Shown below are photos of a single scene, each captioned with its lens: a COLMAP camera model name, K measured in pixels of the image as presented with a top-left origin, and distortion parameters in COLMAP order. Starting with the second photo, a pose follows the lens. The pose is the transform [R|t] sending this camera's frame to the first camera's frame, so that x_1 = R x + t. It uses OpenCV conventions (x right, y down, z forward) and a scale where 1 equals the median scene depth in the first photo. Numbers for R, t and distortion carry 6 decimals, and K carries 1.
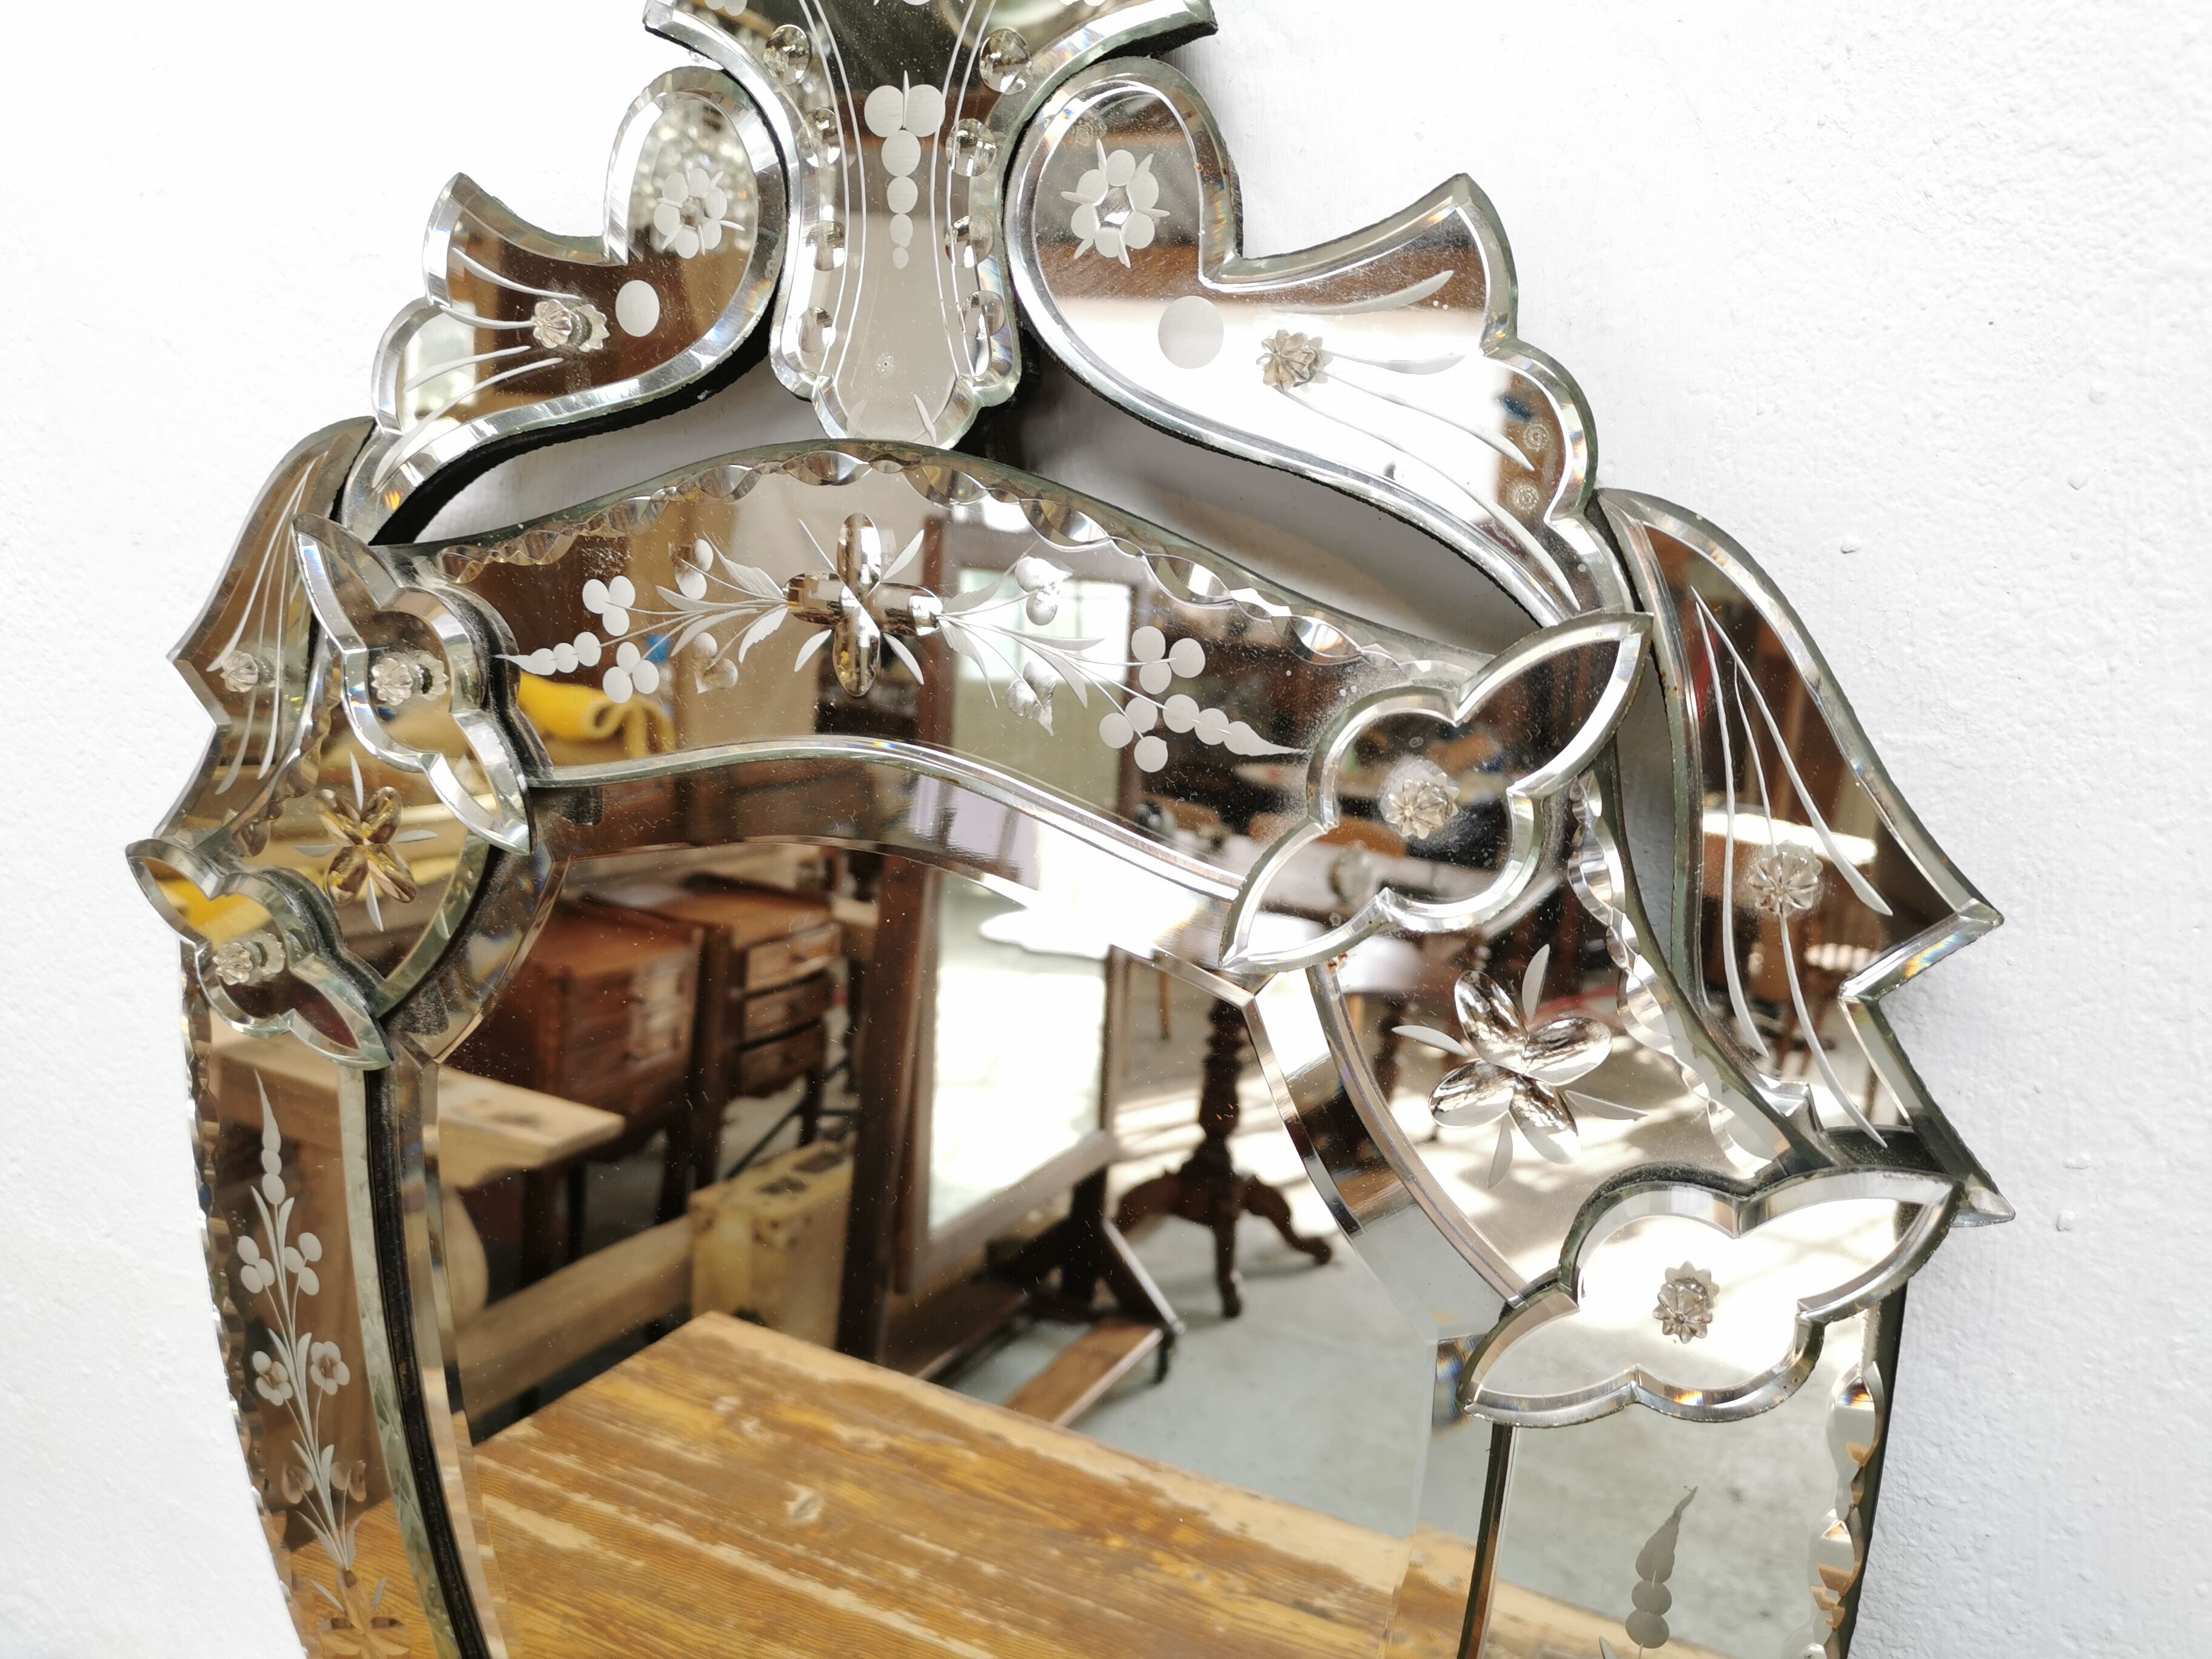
lens RADIAL K [[1702.8, 0, 1131.5], [0, 1702.8, 818.5], [0, 0, 1]] dist [0.060843, -0.052153]
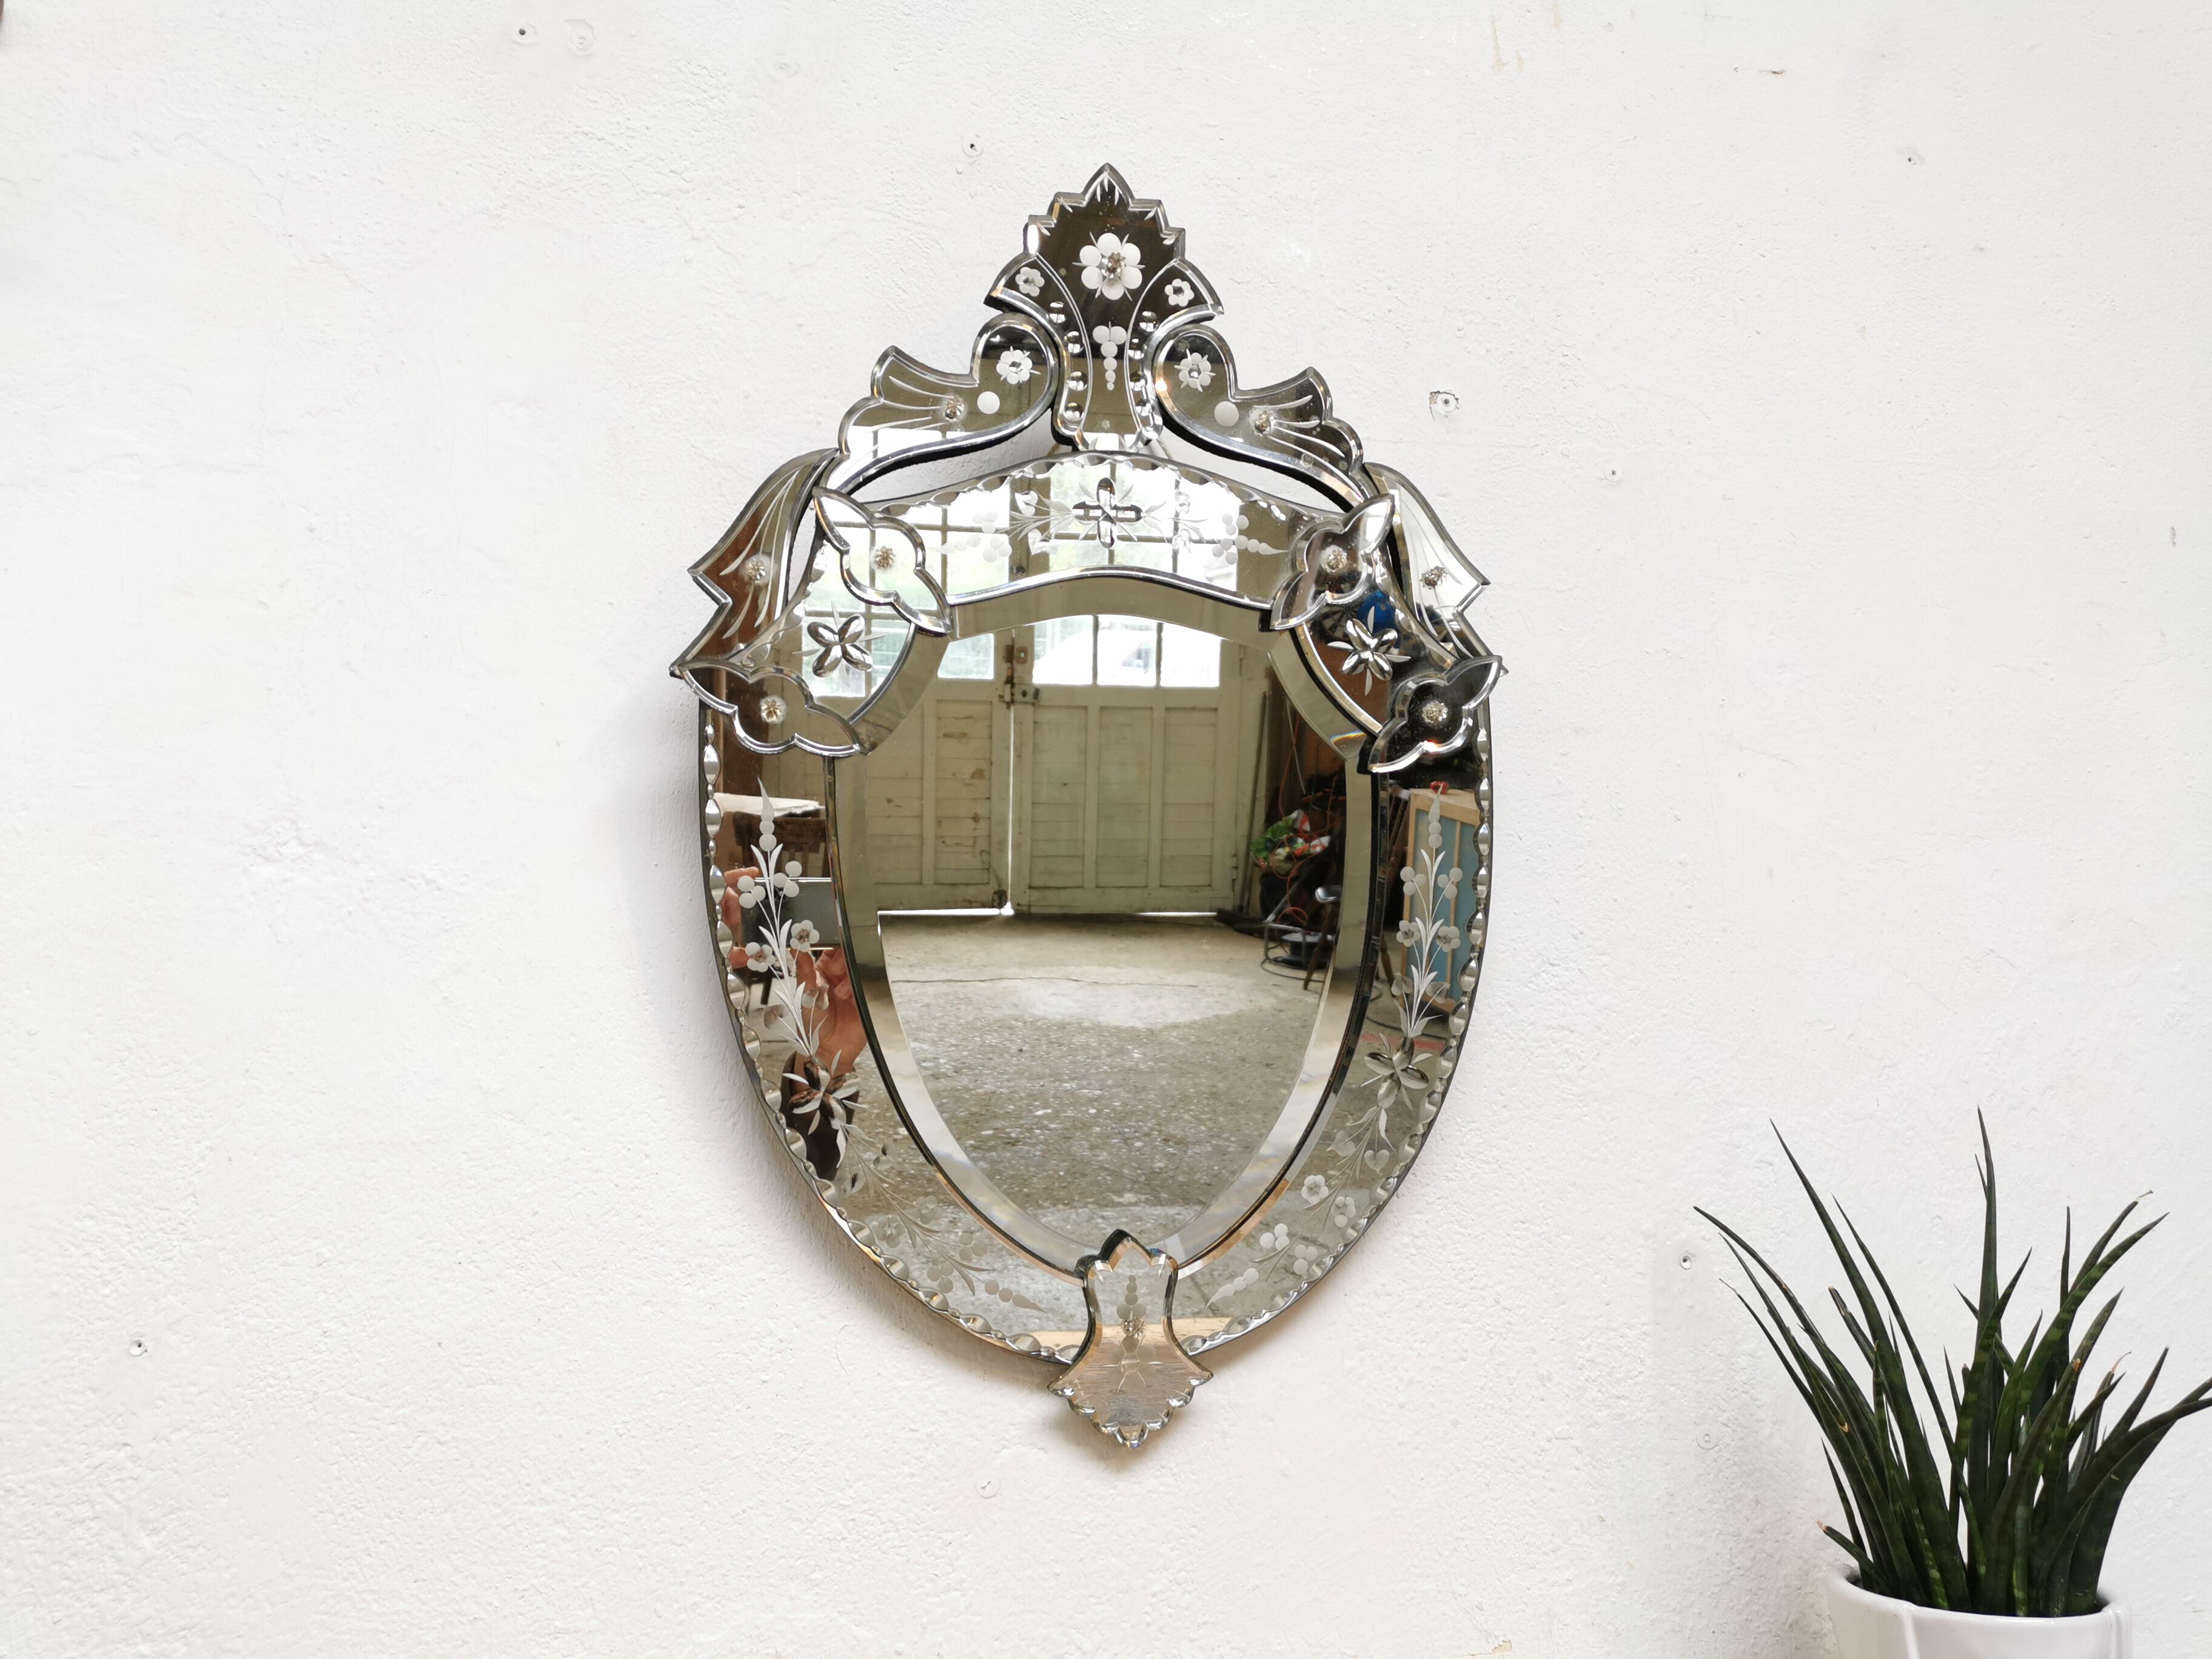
lens RADIAL K [[1702.8, 0, 1101.7], [0, 1702.8, 823.0], [0, 0, 1]] dist [0.060843, -0.052153]
pose [[0.806169, -0.050427, 0.589532, -1.656024], [0.189195, 0.966022, -0.176089, 0.753464], [-0.560621, 0.253494, 0.788318, -0.867070]]
